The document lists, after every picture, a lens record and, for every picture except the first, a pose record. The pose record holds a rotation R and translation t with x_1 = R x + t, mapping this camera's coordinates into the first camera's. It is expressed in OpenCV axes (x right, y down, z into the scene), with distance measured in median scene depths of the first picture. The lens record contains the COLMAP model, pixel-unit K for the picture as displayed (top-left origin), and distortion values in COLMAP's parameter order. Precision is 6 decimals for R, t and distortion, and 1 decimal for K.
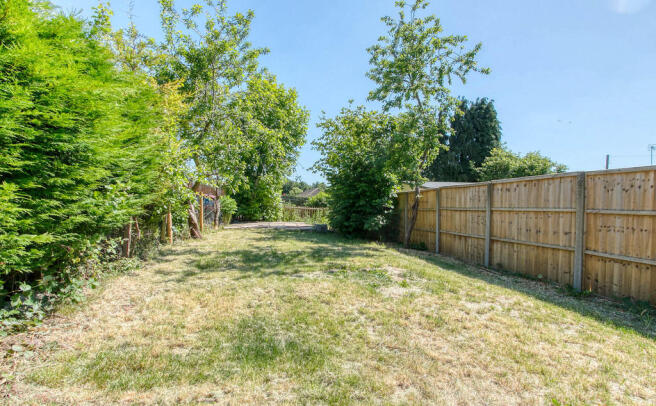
lens RADIAL K [[295.4, 0, 328.0], [0, 295.4, 203.0], [0, 0, 1]] dist [-0.000899, -0.000069]
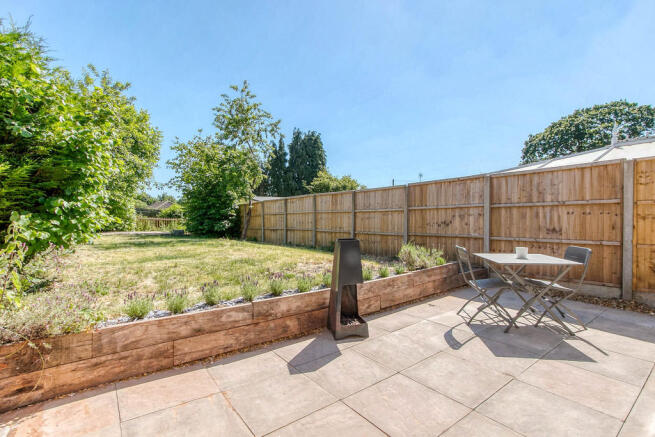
lens RADIAL K [[306.3, 0, 331.7], [0, 306.3, 222.5], [0, 0, 1]] dist [-0.003682, -0.000181]
pose [[0.890088, -0.026155, 0.455038, -0.038607], [0.017737, 0.999584, 0.022761, 0.025511], [-0.455444, -0.012188, 0.890181, -0.504015]]
